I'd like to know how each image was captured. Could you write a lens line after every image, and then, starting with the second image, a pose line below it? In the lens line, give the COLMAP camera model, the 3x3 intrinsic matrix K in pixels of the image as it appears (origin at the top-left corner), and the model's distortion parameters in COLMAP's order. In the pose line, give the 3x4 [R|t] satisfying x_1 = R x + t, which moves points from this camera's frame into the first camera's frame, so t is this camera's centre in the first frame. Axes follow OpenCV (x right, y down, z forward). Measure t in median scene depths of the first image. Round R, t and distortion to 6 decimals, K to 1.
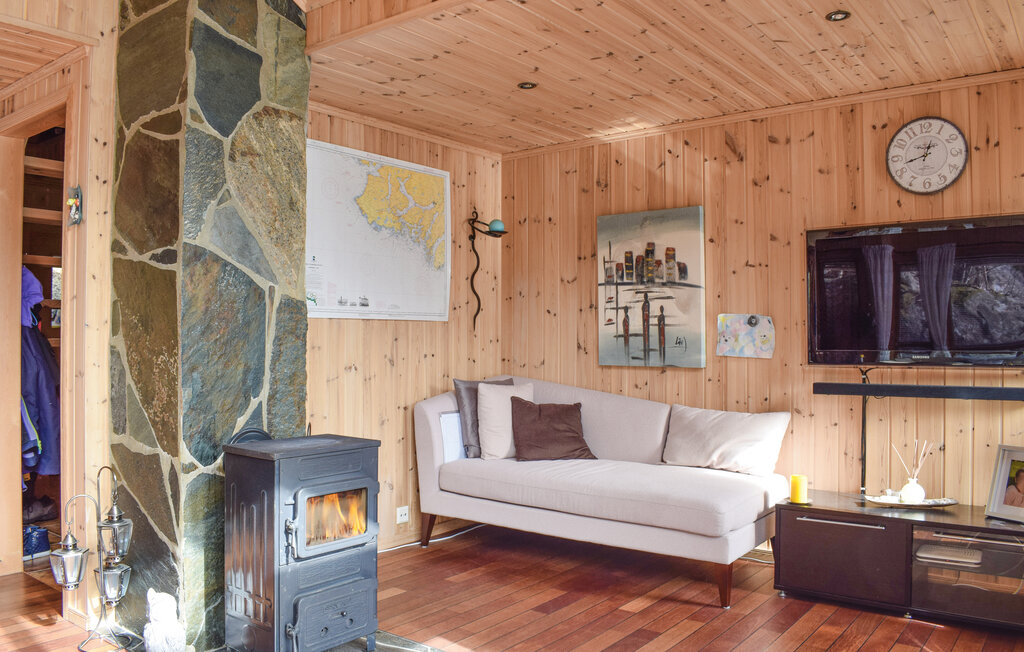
lens RADIAL K [[830.0, 0, 511.4], [0, 830.0, 328.0], [0, 0, 1]] dist [-0.100169, 0.021612]
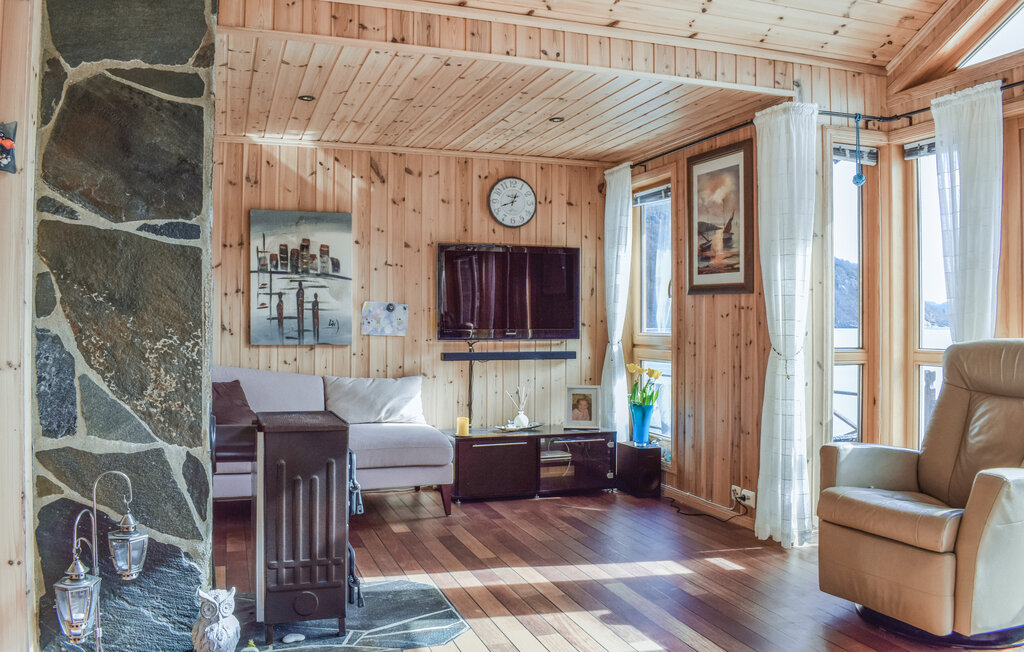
lens RADIAL K [[830.0, 0, 513.4], [0, 830.0, 321.4], [0, 0, 1]] dist [-0.100169, 0.021612]
pose [[0.529630, 0.002013, 0.848227, -0.721499], [-0.013213, 0.999895, 0.005877, 0.002894], [-0.848126, -0.014320, 0.529601, 0.142153]]
